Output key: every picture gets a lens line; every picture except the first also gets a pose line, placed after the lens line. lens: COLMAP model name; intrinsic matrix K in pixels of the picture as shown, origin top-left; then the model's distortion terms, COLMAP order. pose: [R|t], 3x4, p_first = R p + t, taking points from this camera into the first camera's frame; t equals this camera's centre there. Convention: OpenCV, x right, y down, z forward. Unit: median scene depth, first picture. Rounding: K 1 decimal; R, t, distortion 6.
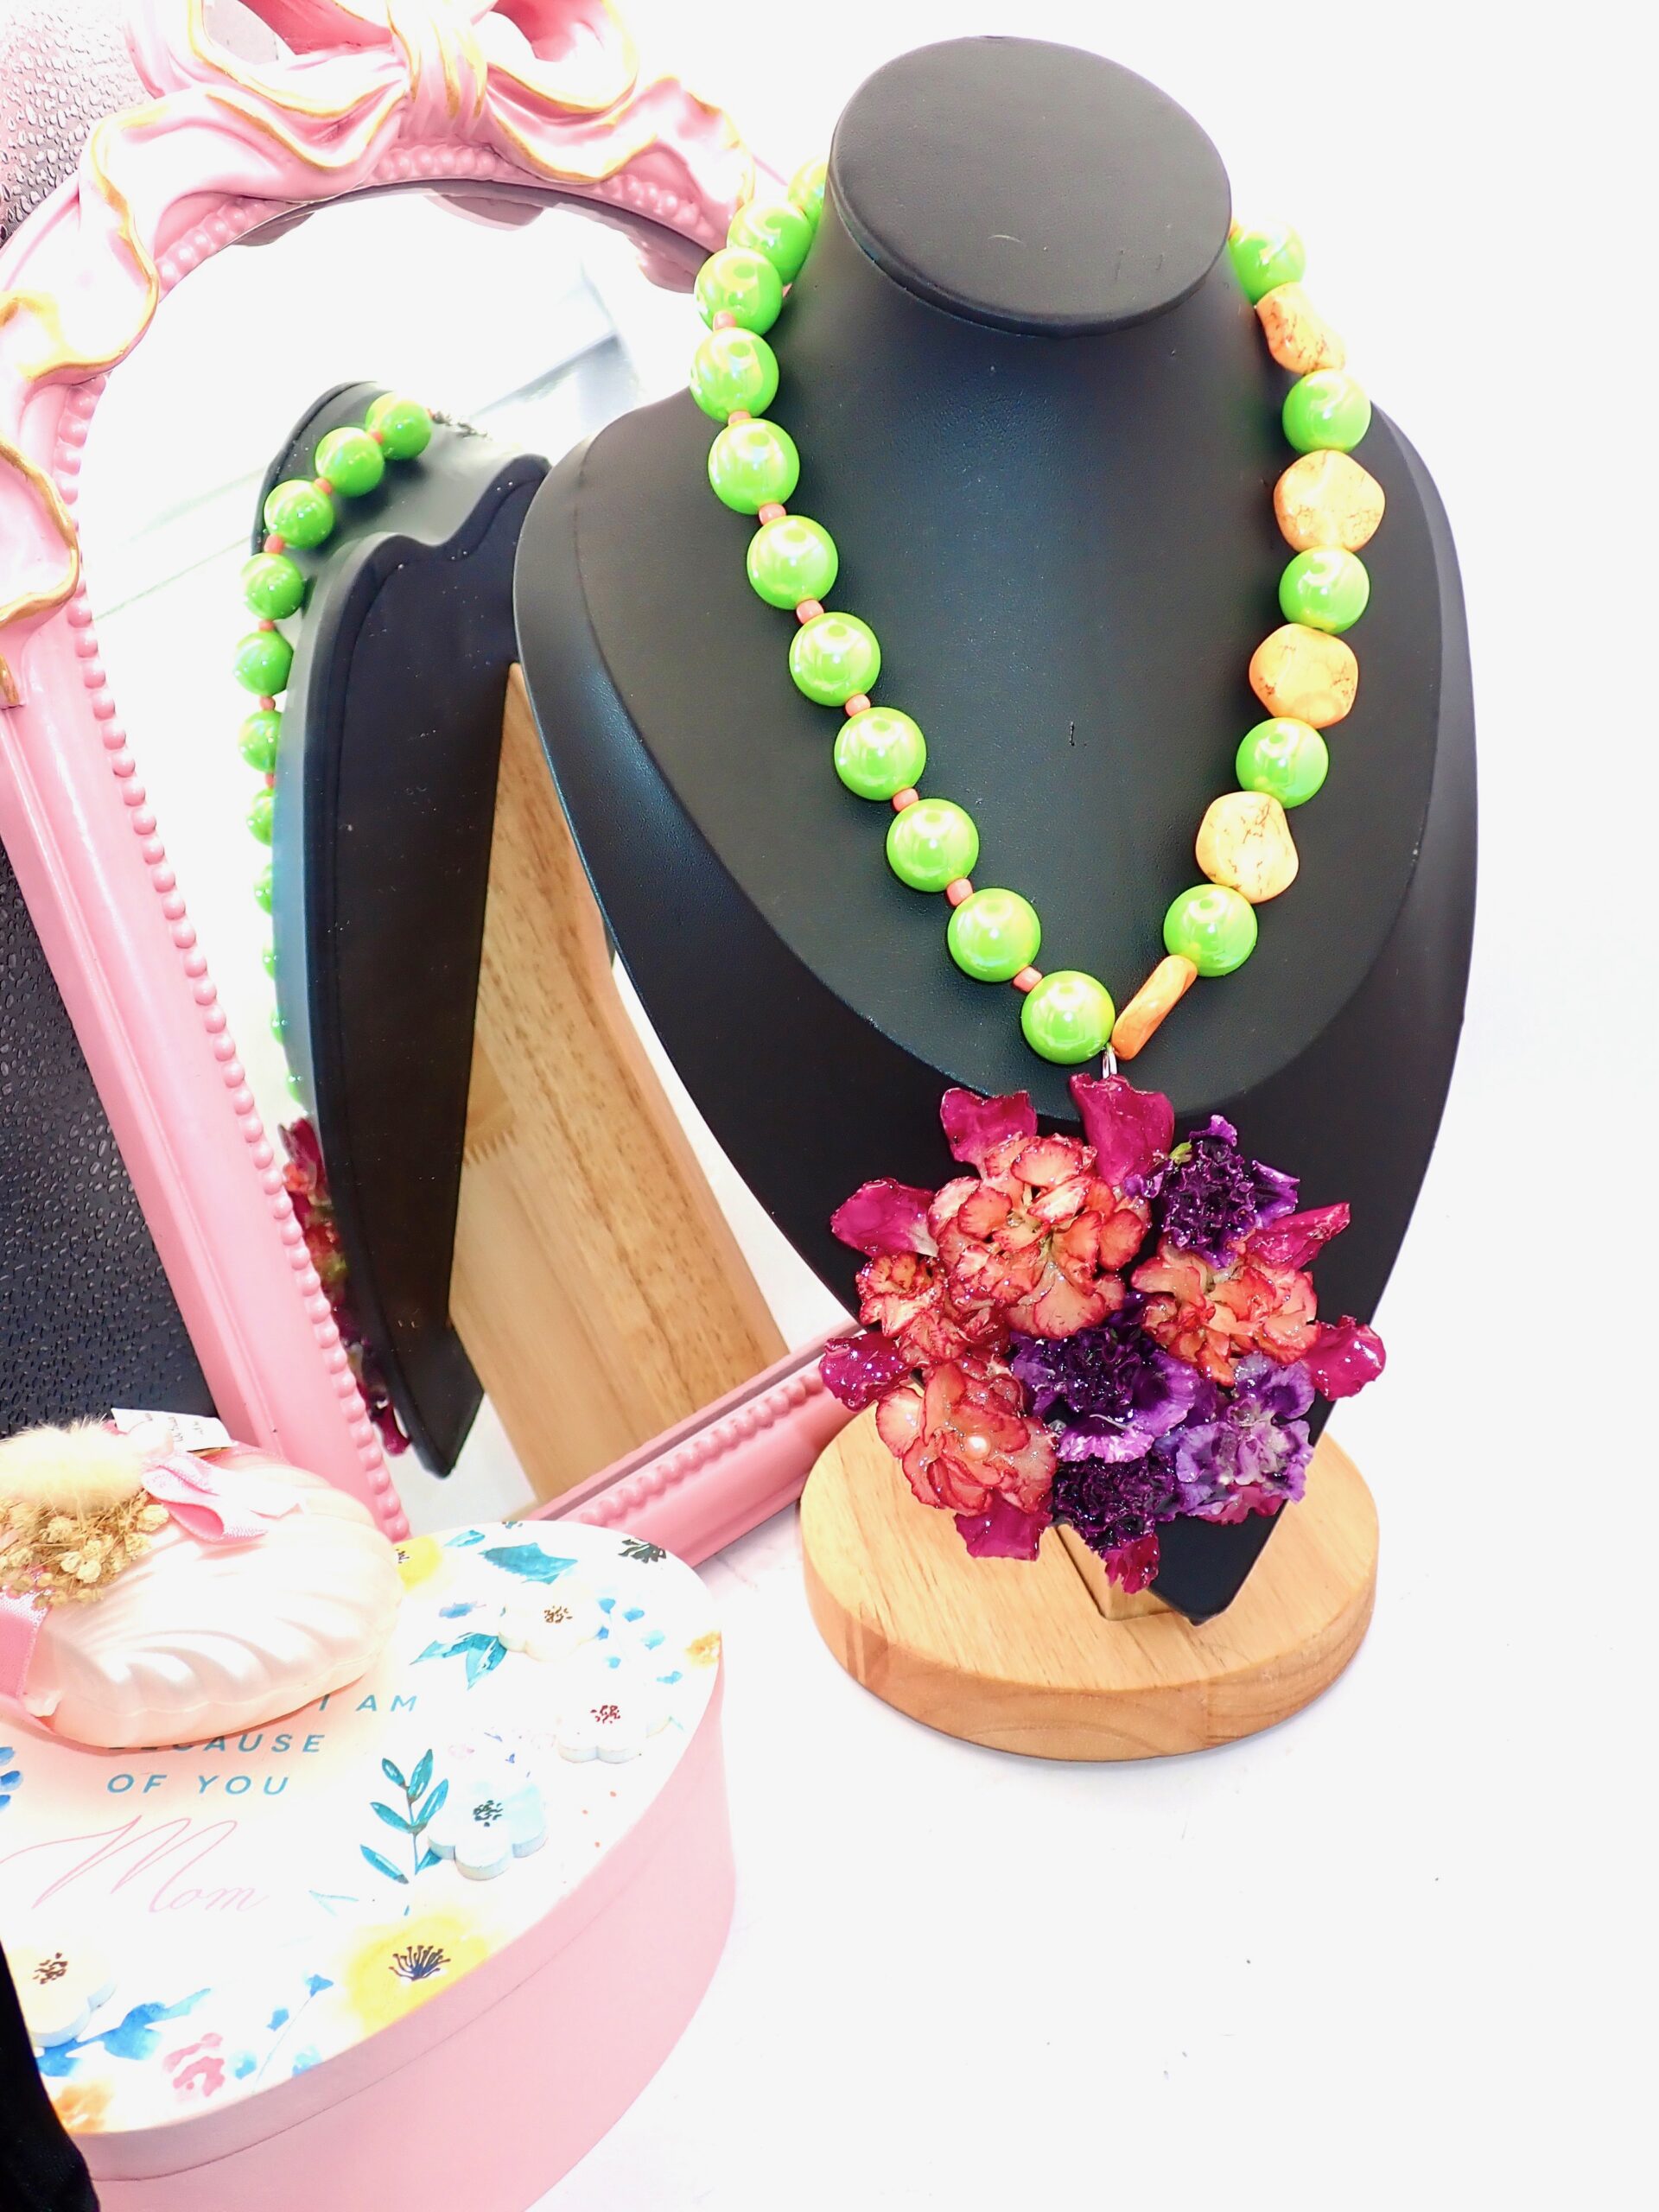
lens RADIAL K [[2045.4, 0, 829.5], [0, 2045.4, 1106.0], [0, 0, 1]] dist [0.009061, -0.003993]
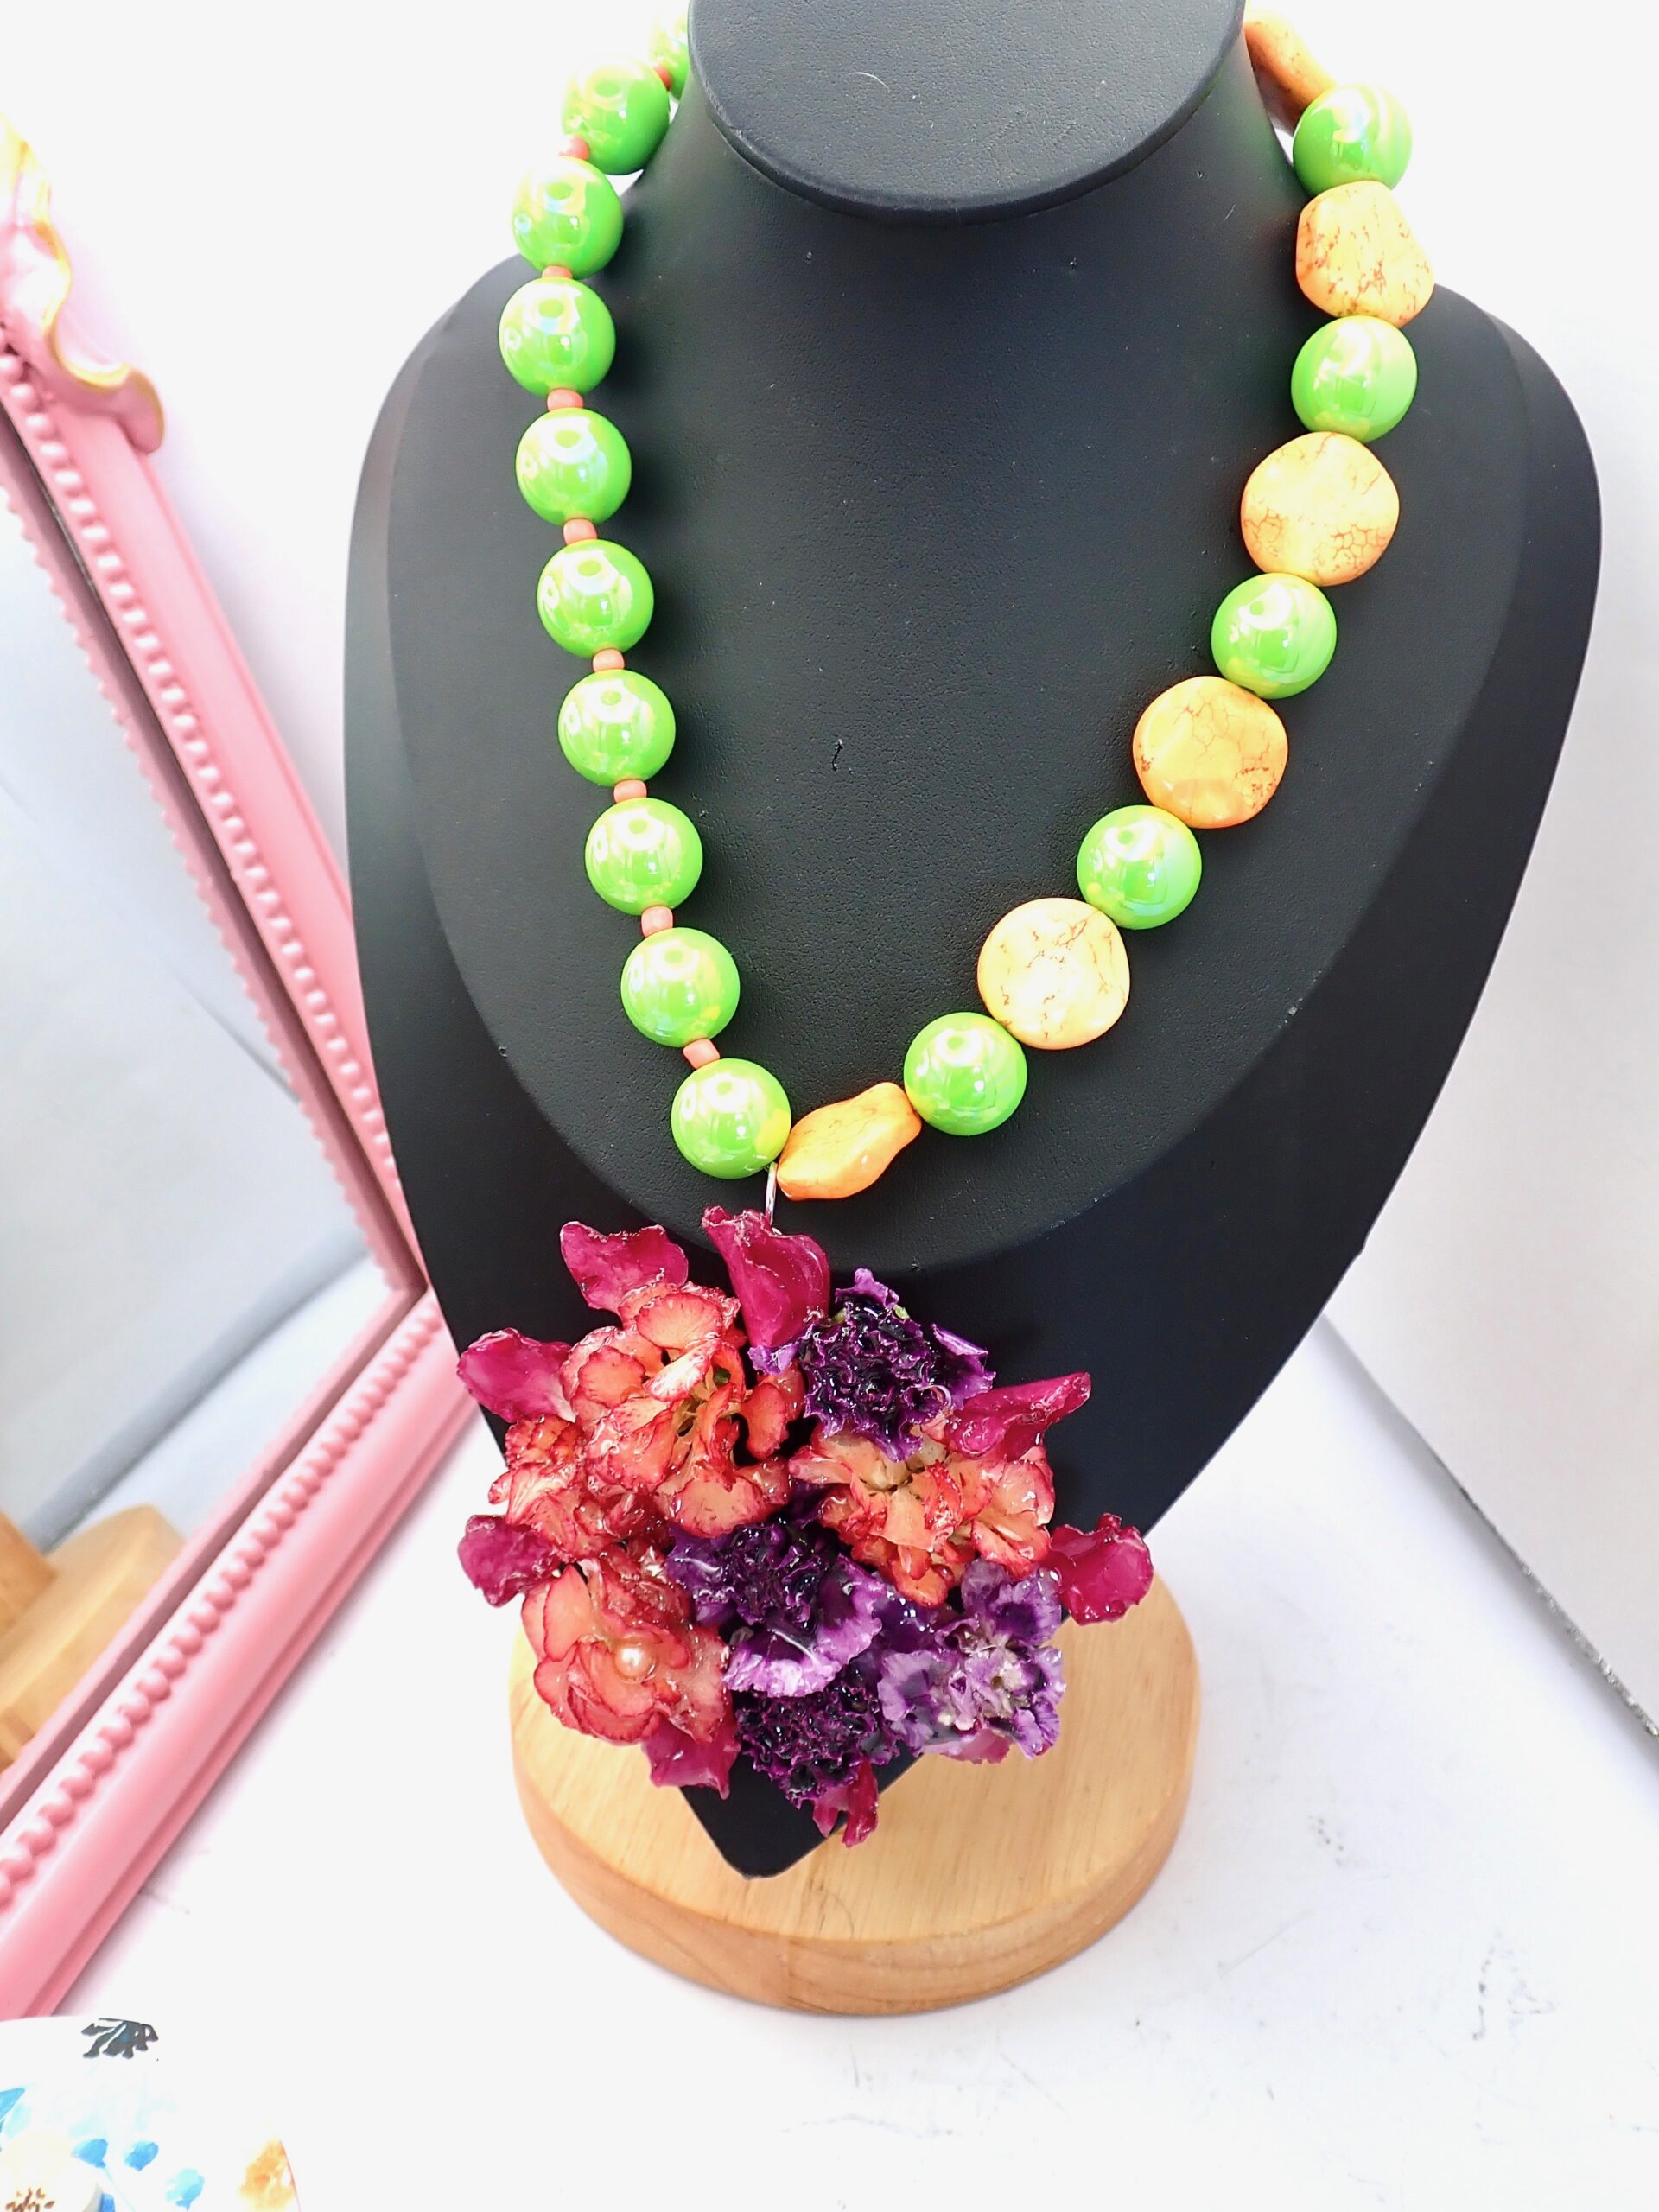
lens RADIAL K [[2045.4, 0, 829.5], [0, 2045.4, 1106.0], [0, 0, 1]] dist [0.009061, -0.003993]
pose [[0.965108, -0.007415, -0.261748, 0.360980], [0.022376, 0.998278, 0.054221, -0.093060], [0.260896, -0.058186, 0.963612, 0.261055]]
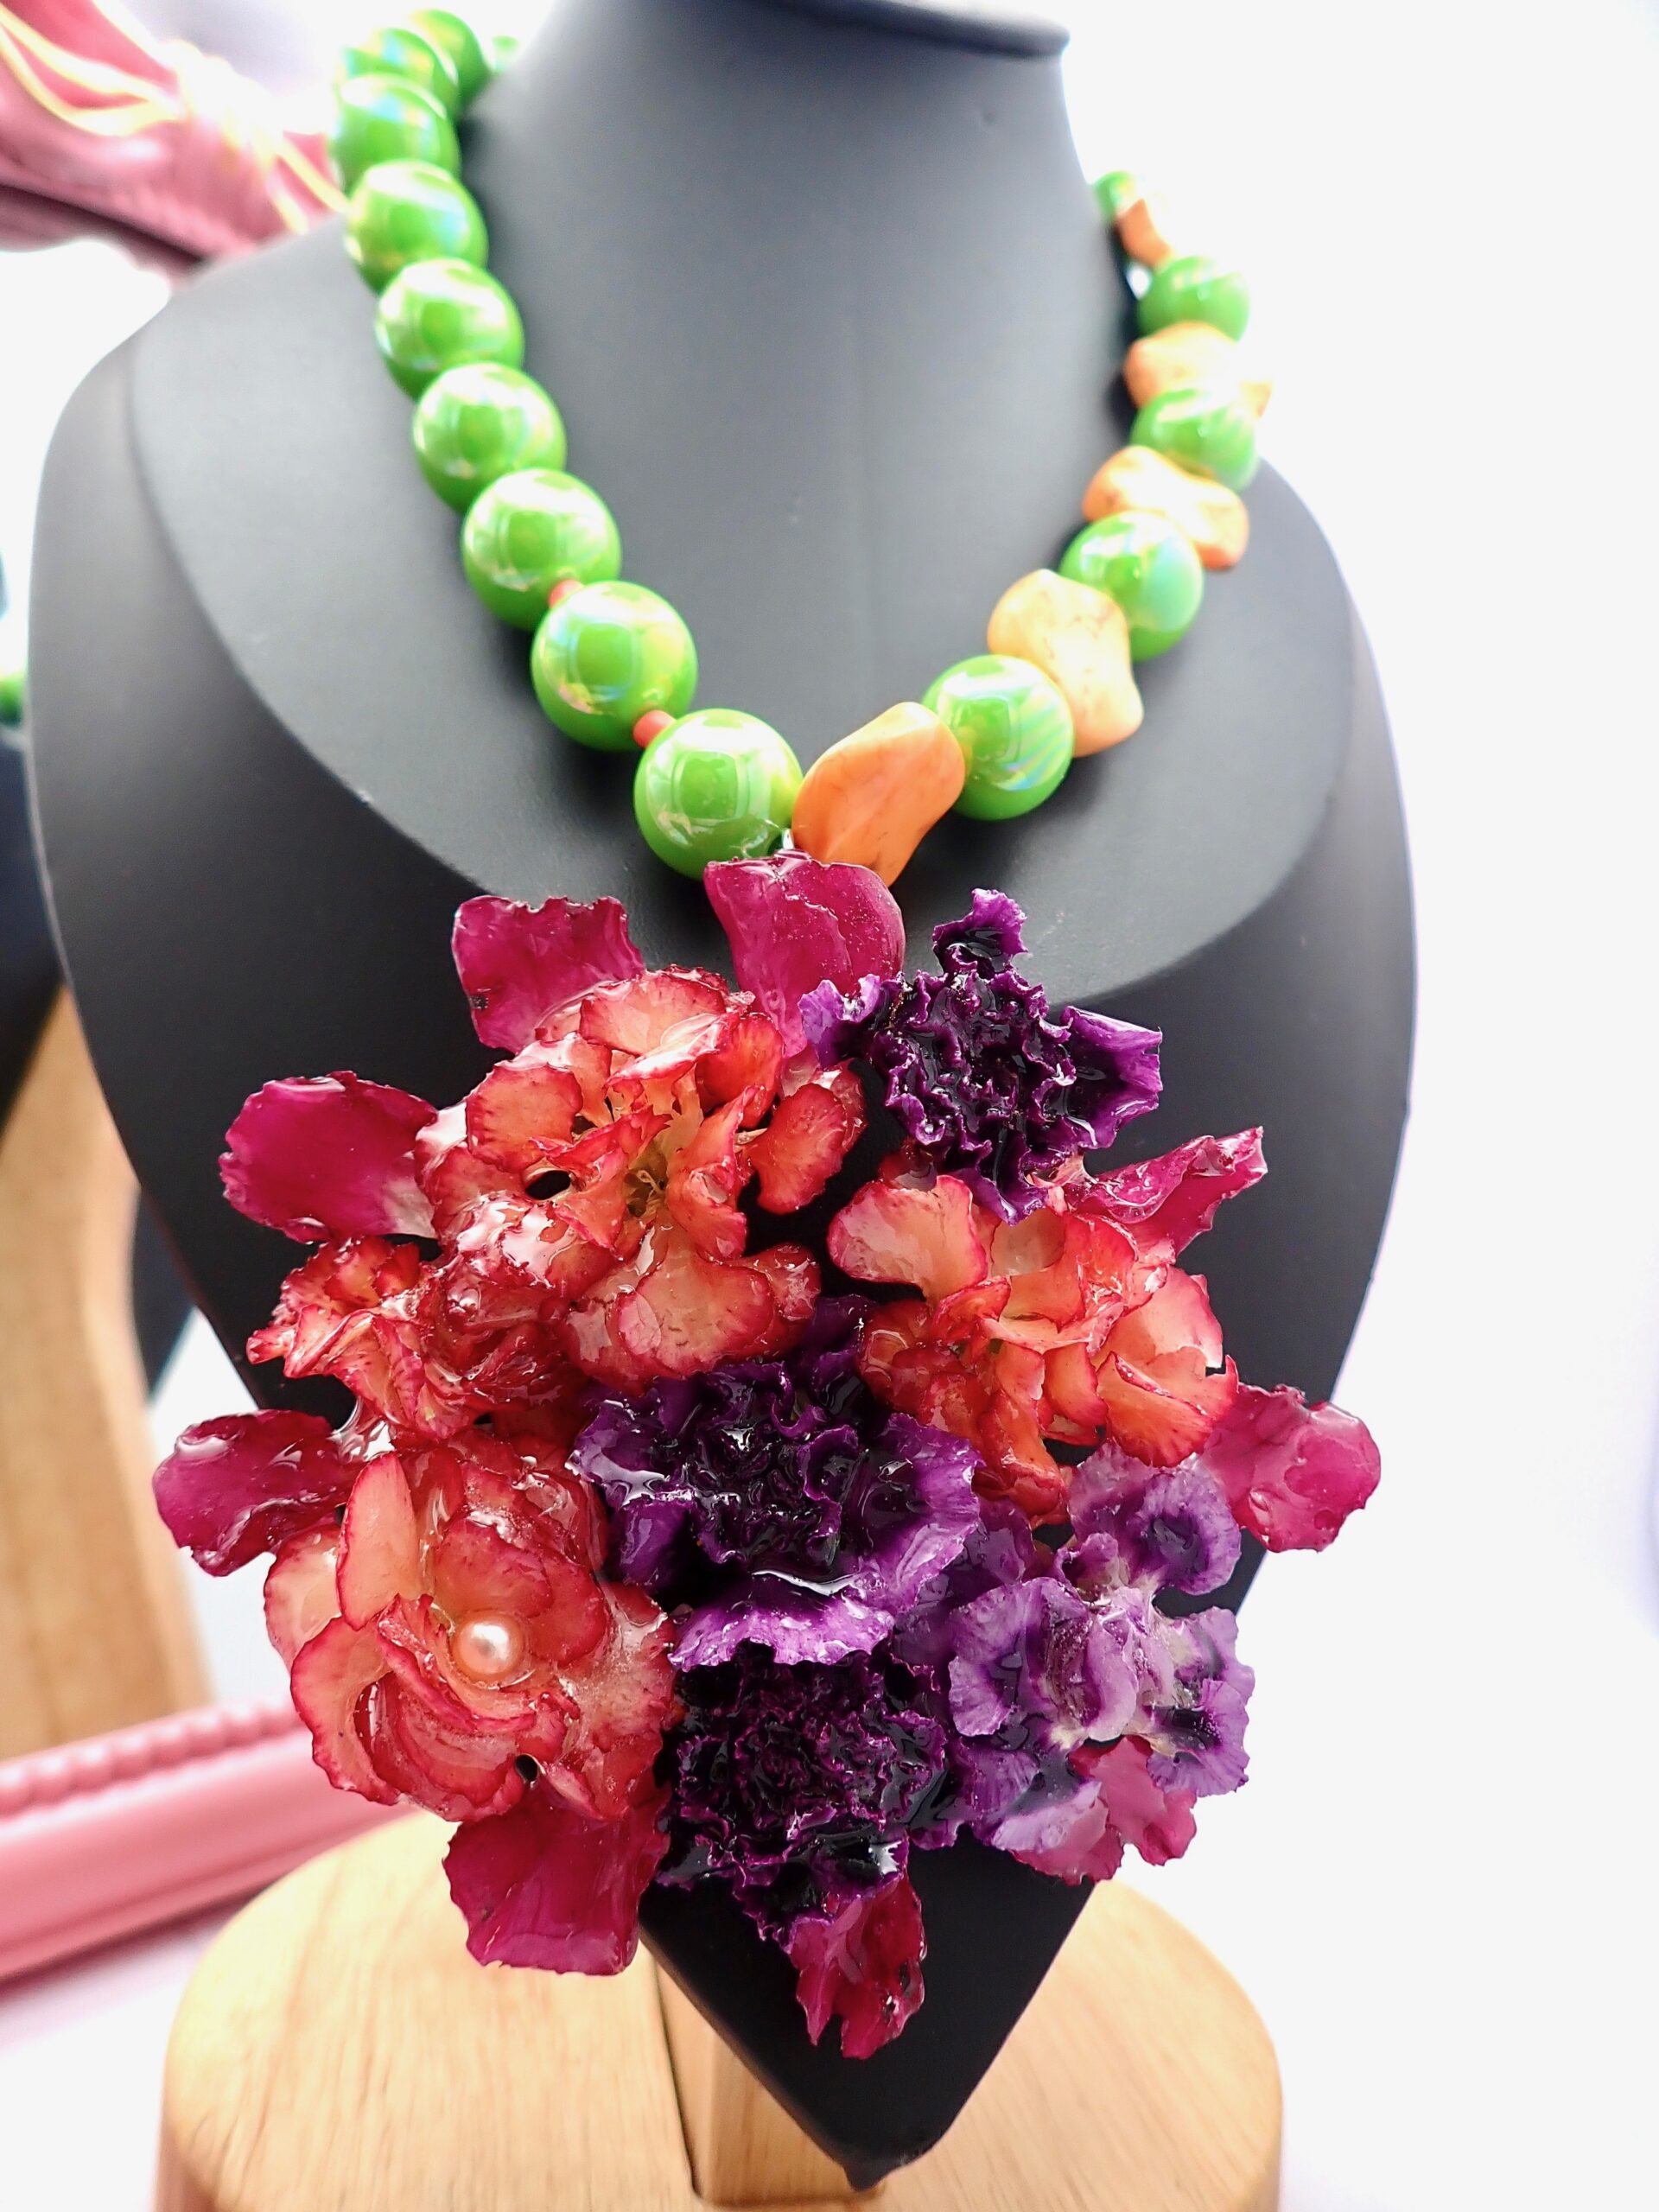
lens RADIAL K [[1604.2, 0, 829.5], [0, 1604.2, 1106.0], [0, 0, 1]] dist [0.001374, 0.001575]
pose [[0.998581, 0.007773, 0.052689, 0.126371], [0.016116, 0.898810, -0.438043, 0.214333], [-0.050763, 0.438270, 0.897409, 0.648103]]
